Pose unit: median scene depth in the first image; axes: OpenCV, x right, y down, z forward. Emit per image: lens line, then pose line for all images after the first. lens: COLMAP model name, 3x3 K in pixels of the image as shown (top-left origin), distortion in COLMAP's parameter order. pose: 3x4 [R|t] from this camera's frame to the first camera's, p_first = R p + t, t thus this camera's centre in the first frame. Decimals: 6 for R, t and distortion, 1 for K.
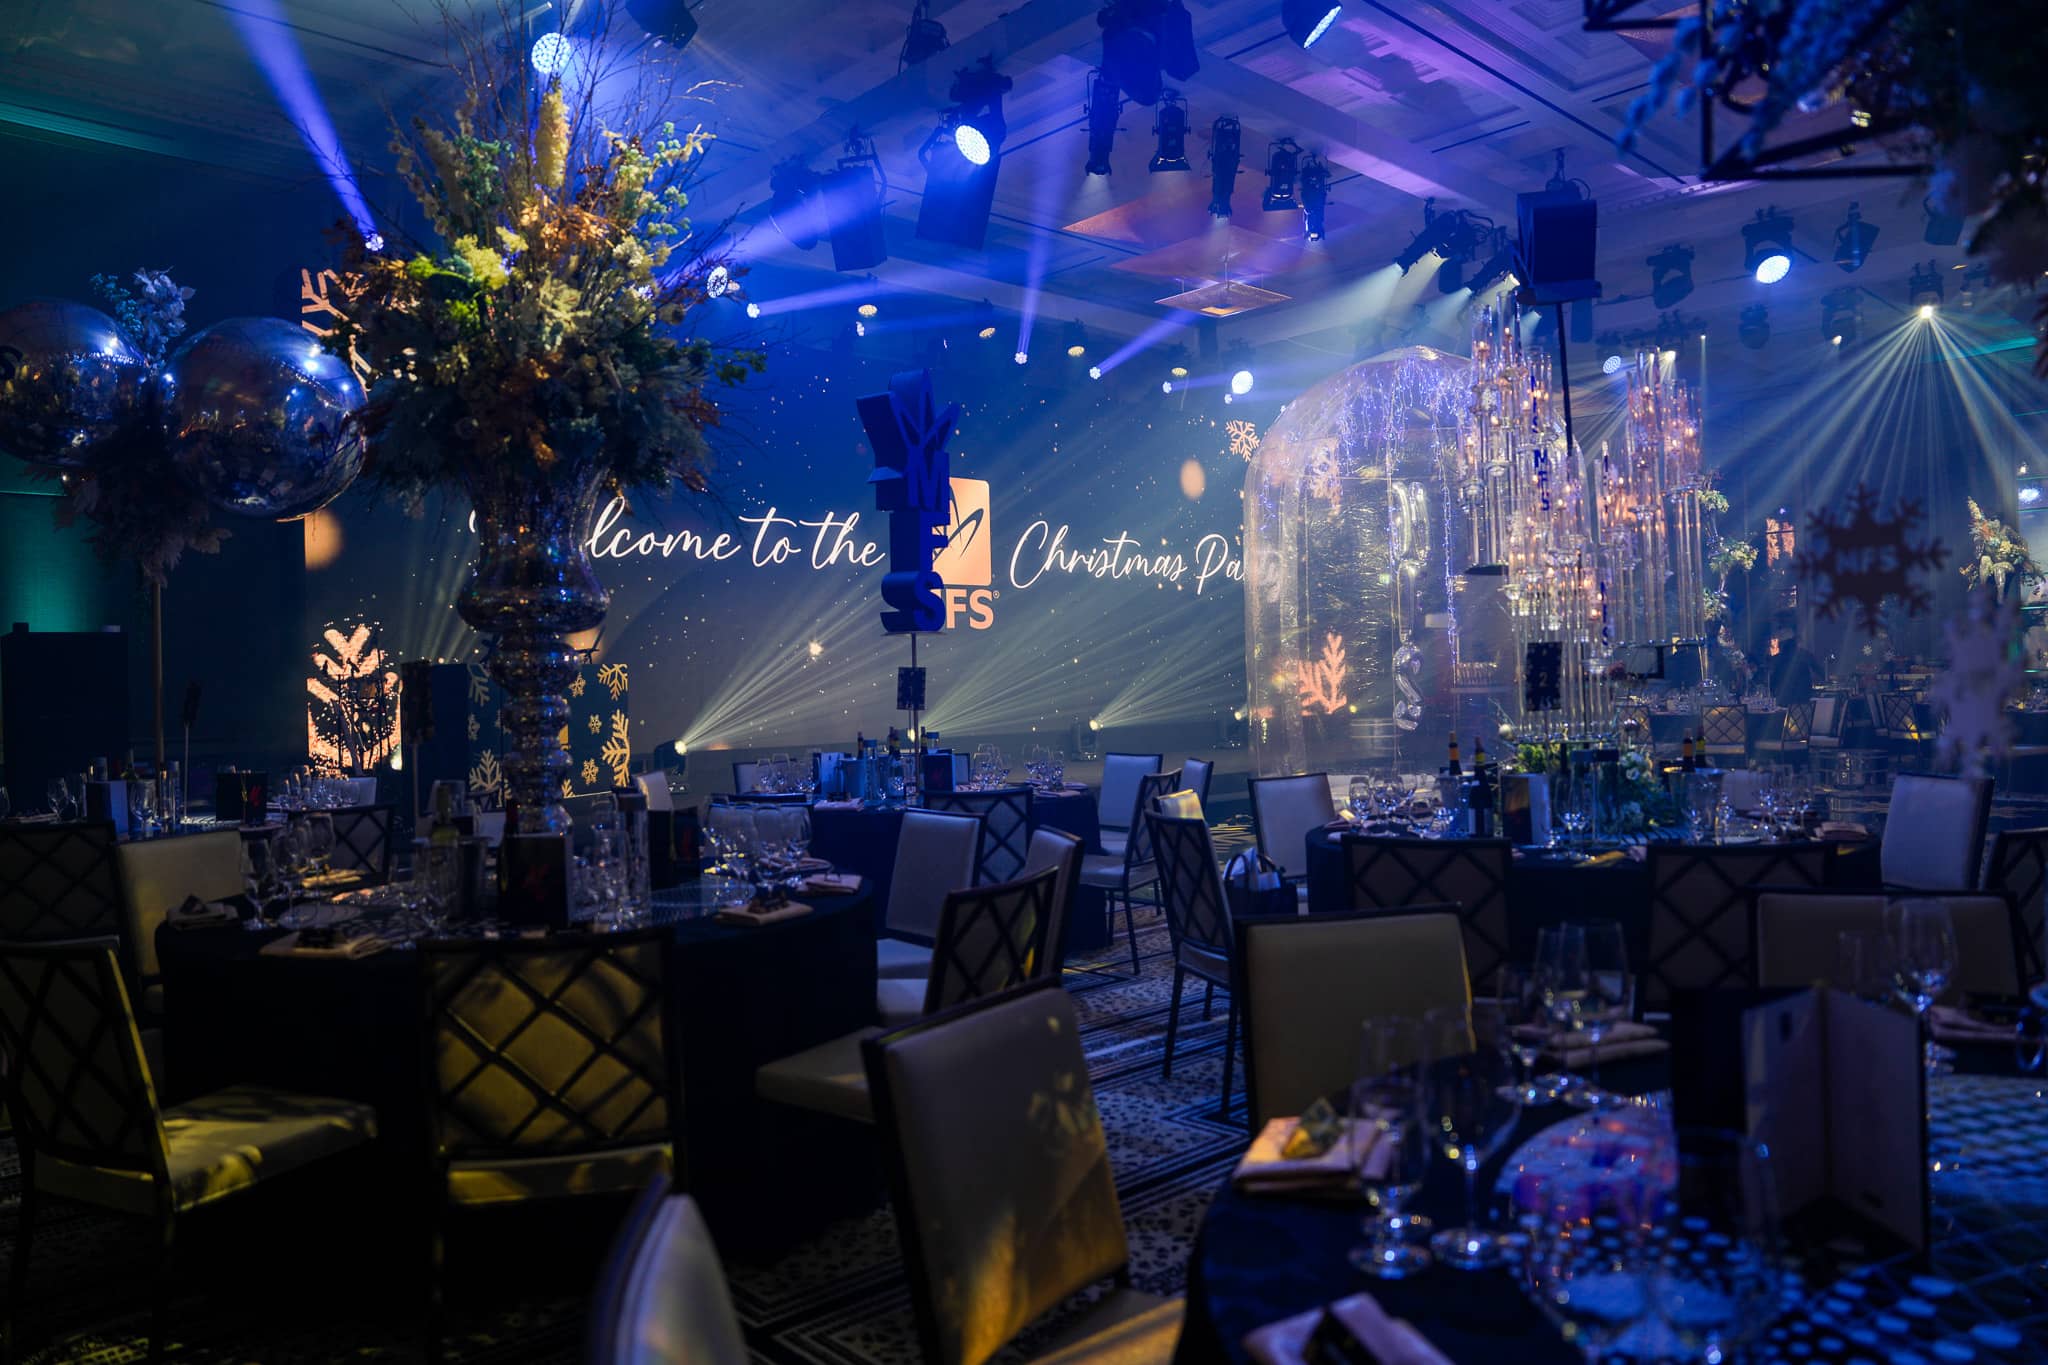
lens RADIAL K [[1372.9, 0, 1017.3], [0, 1372.9, 671.9], [0, 0, 1]] dist [-0.111892, 0.064887]
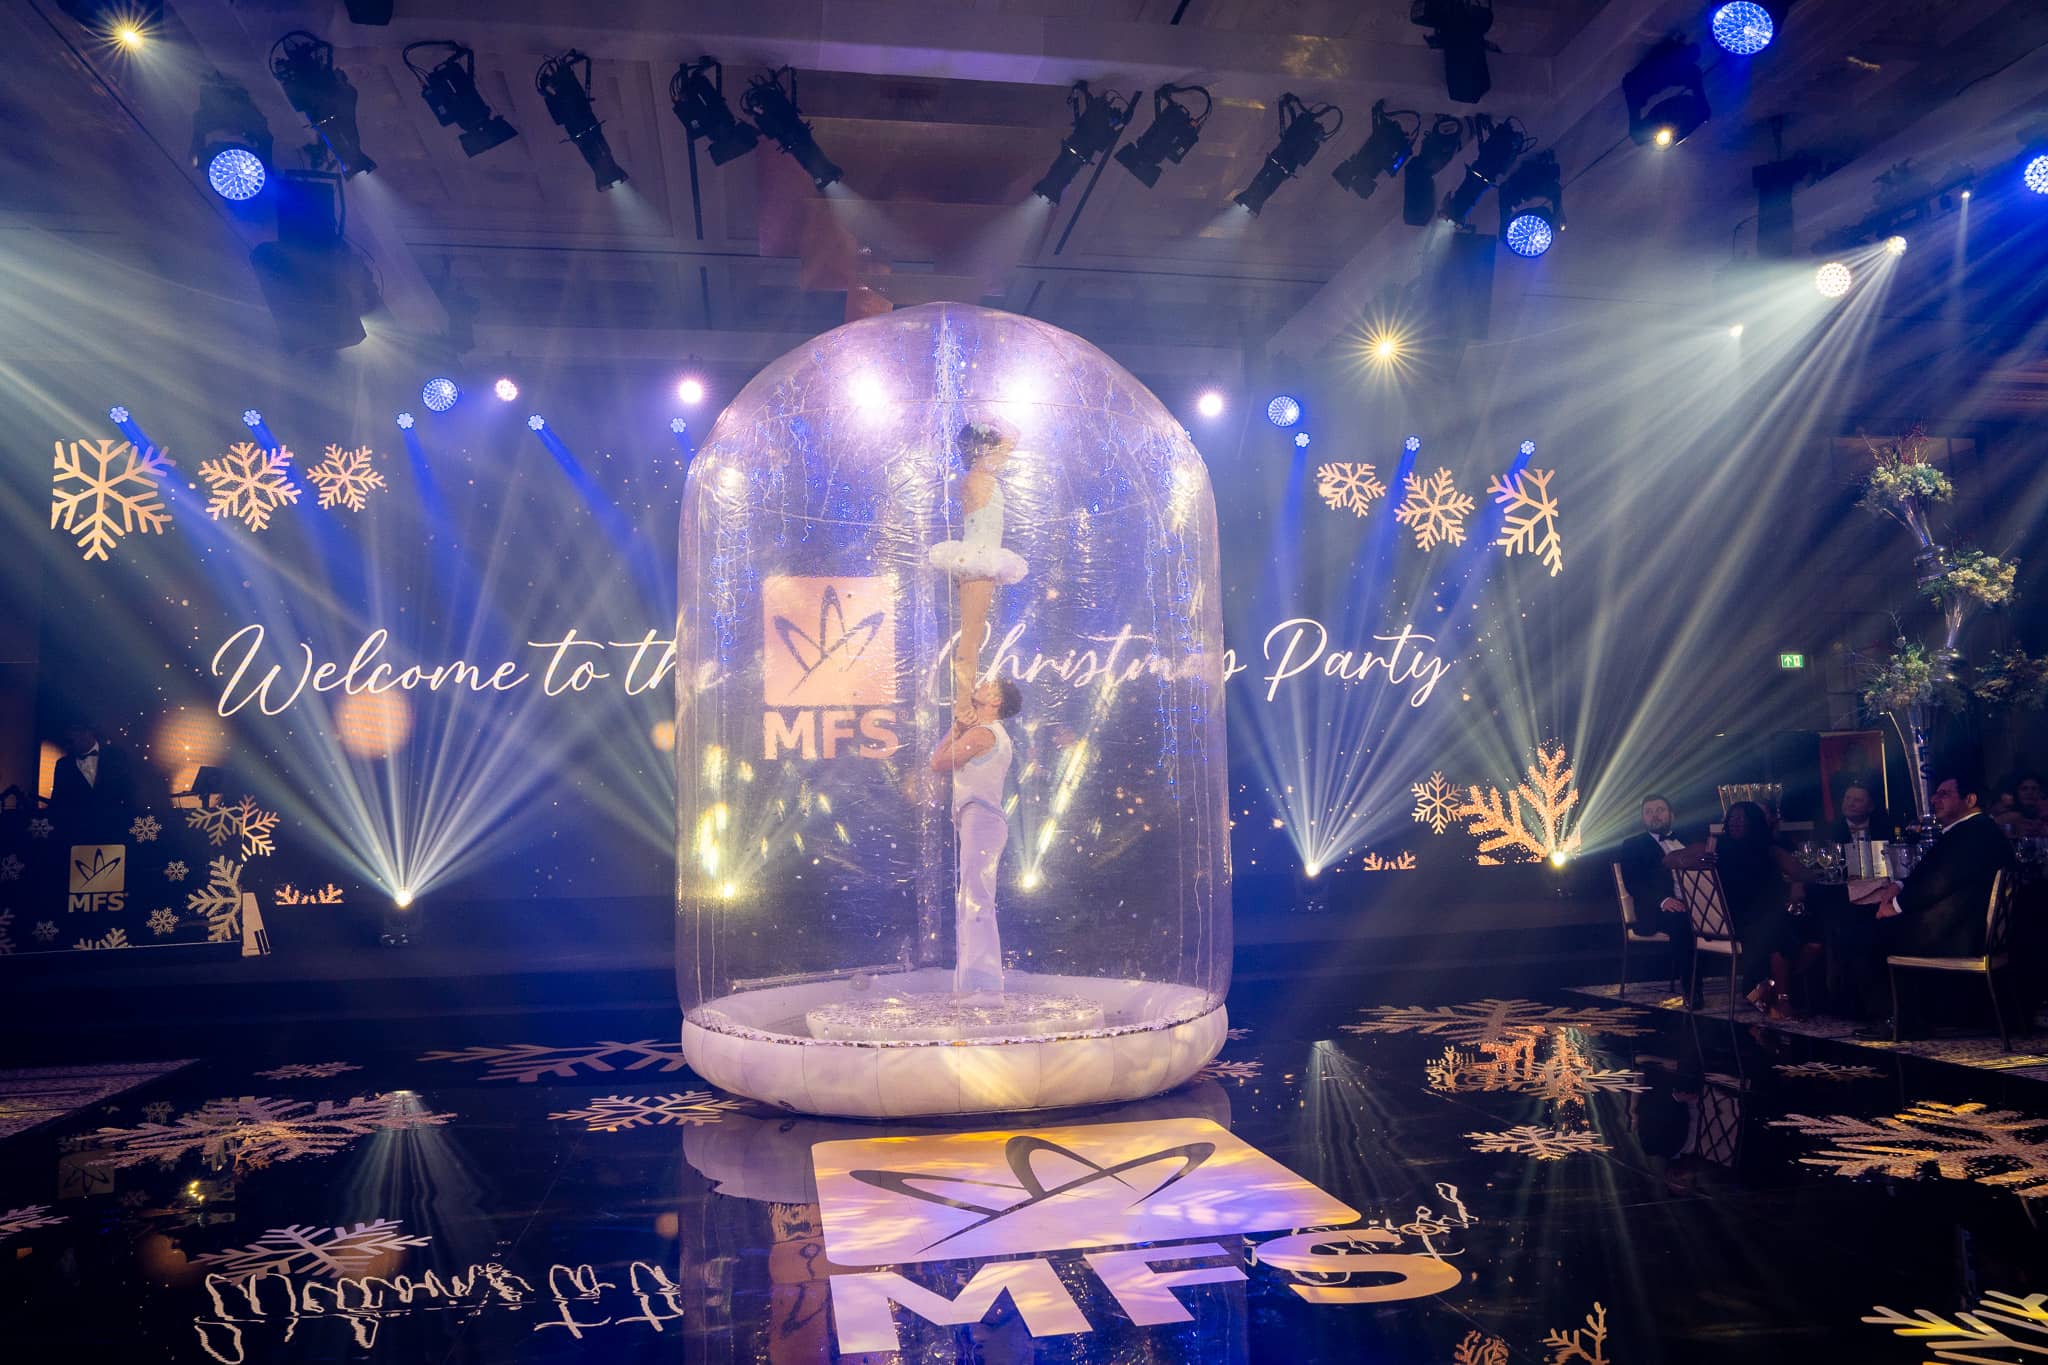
lens RADIAL K [[1388.4, 0, 1022.4], [0, 1388.4, 674.4], [0, 0, 1]] dist [-0.111079, 0.082646]
pose [[0.849980, -0.056595, -0.523767, 0.518398], [0.009477, 0.995695, -0.092209, -0.004686], [0.526730, 0.073412, 0.846856, 0.376206]]
